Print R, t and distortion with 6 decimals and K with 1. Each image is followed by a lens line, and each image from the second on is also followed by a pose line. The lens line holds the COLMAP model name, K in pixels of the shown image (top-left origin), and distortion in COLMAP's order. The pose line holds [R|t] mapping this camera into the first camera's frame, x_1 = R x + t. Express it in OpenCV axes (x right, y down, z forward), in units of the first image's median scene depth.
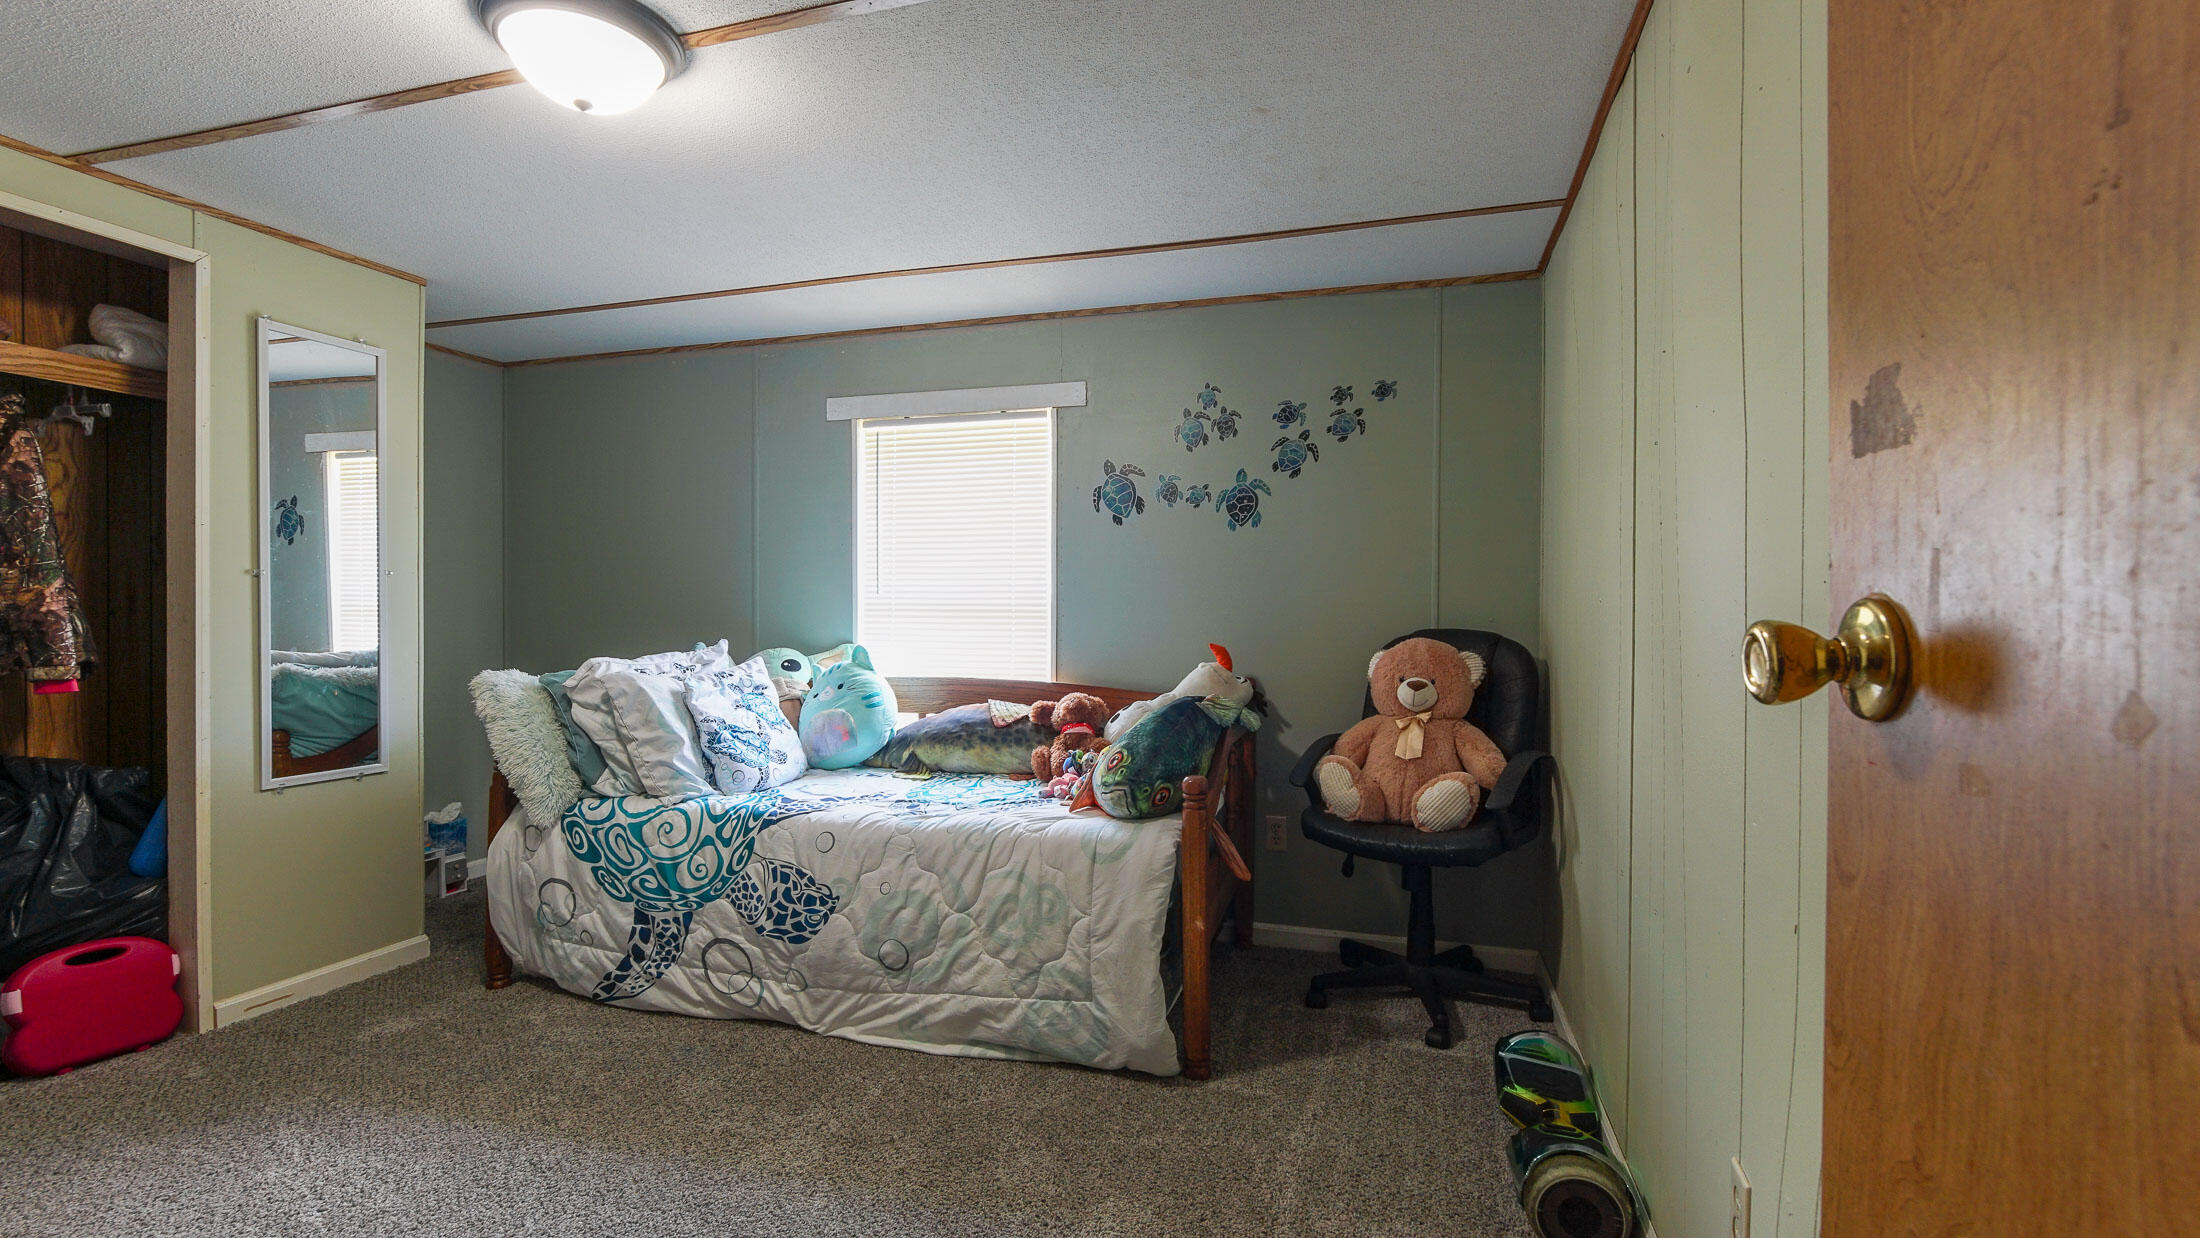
lens RADIAL K [[980.5, 0, 1097.4], [0, 980.5, 634.5], [0, 0, 1]] dist [-0.040889, 0.010237]
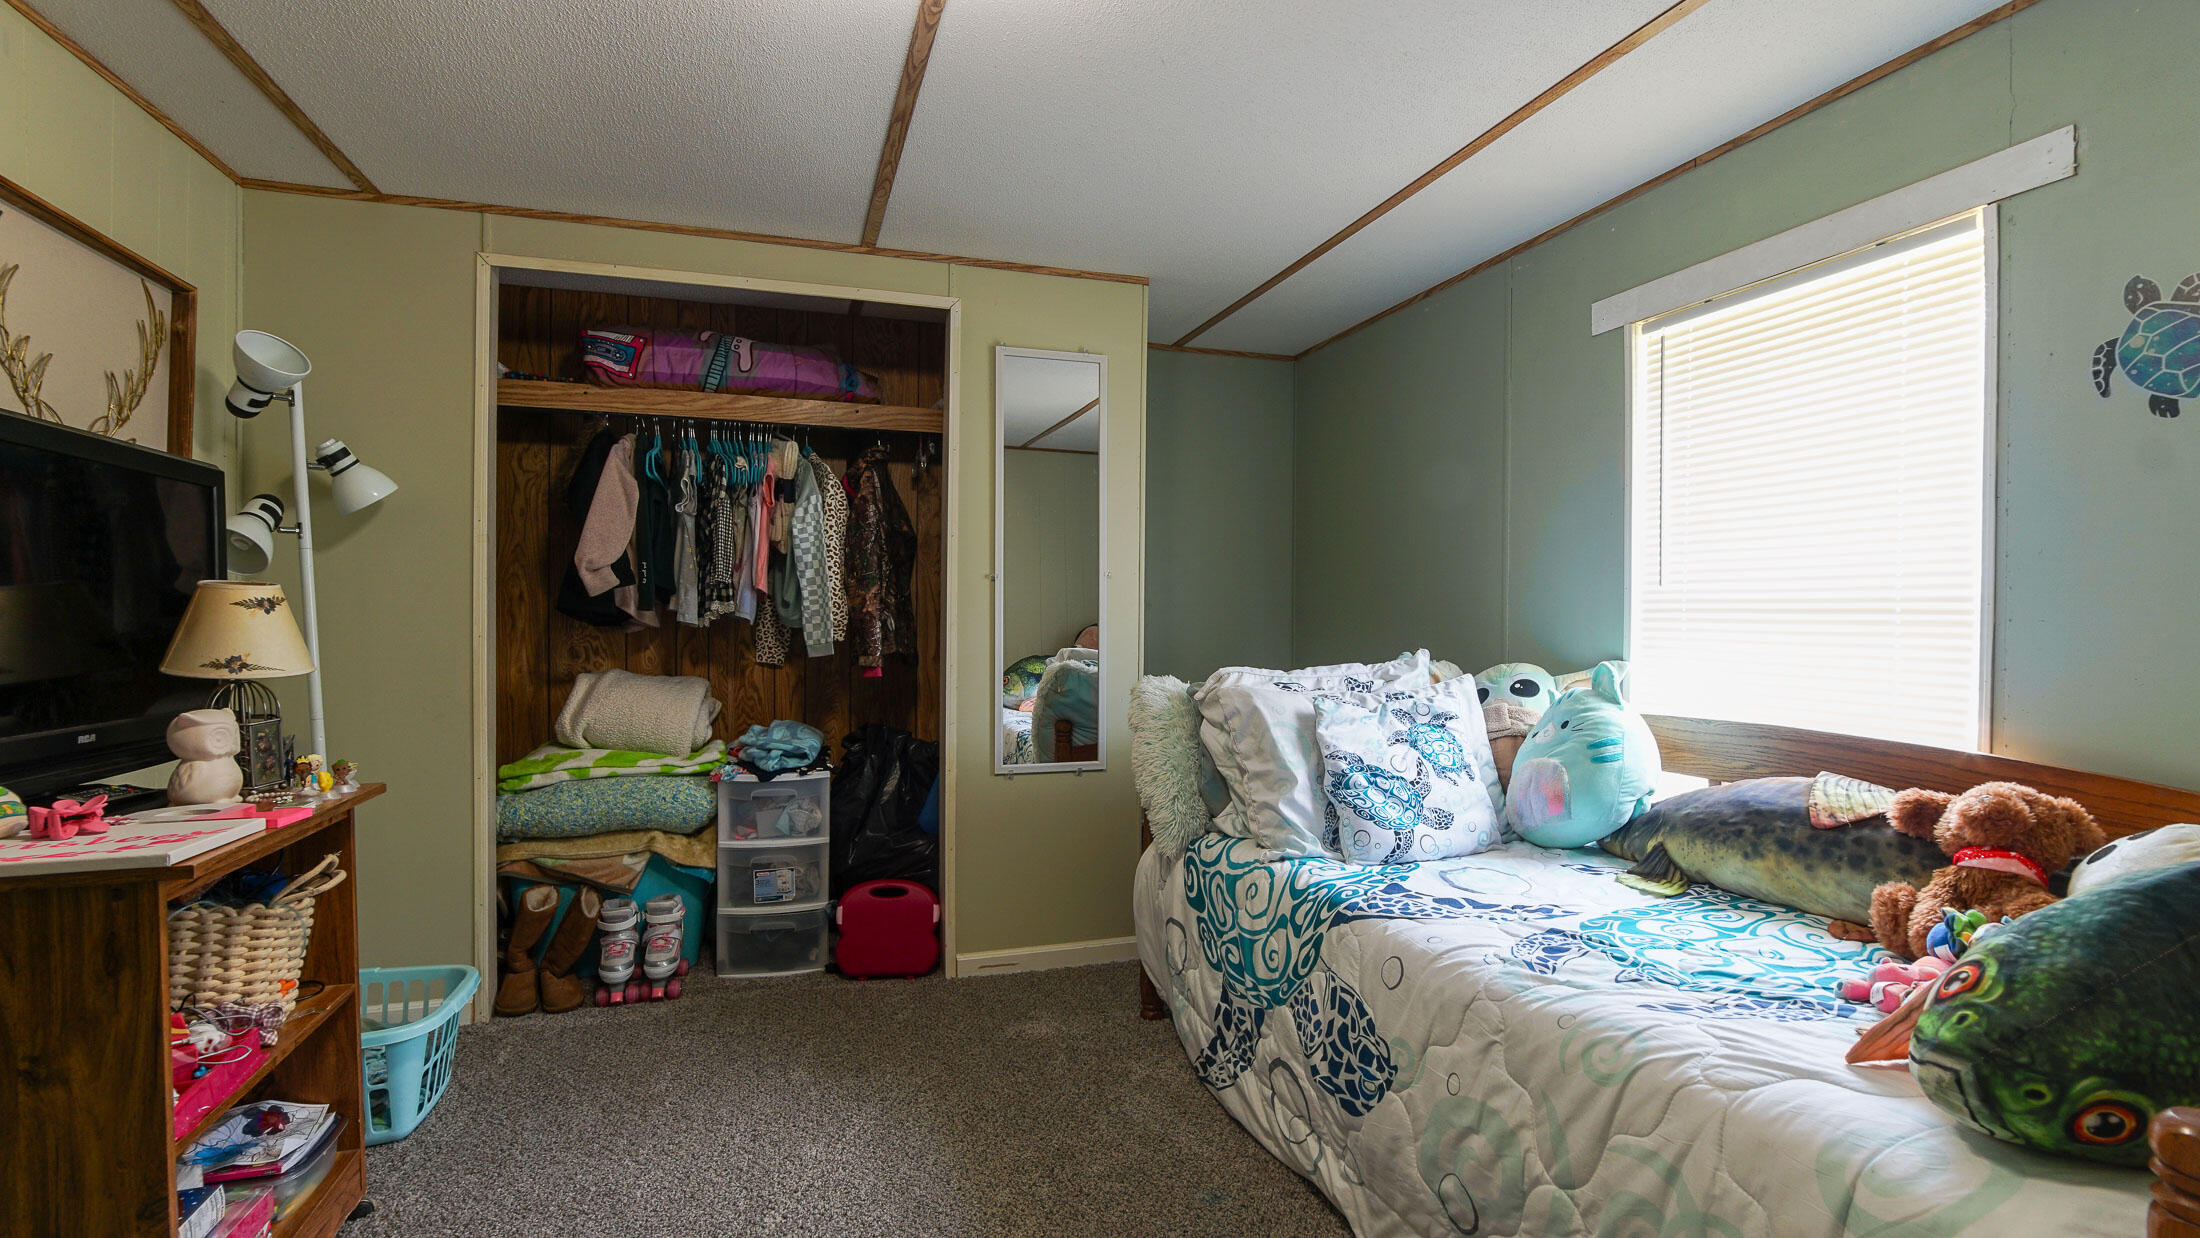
lens RADIAL K [[980.5, 0, 1097.4], [0, 980.5, 634.5], [0, 0, 1]] dist [-0.040889, 0.010237]
pose [[0.576284, 0.015915, -0.817095, 0.115402], [-0.019395, 0.999795, 0.005795, -0.007142], [0.817019, 0.012508, 0.576474, 0.438245]]
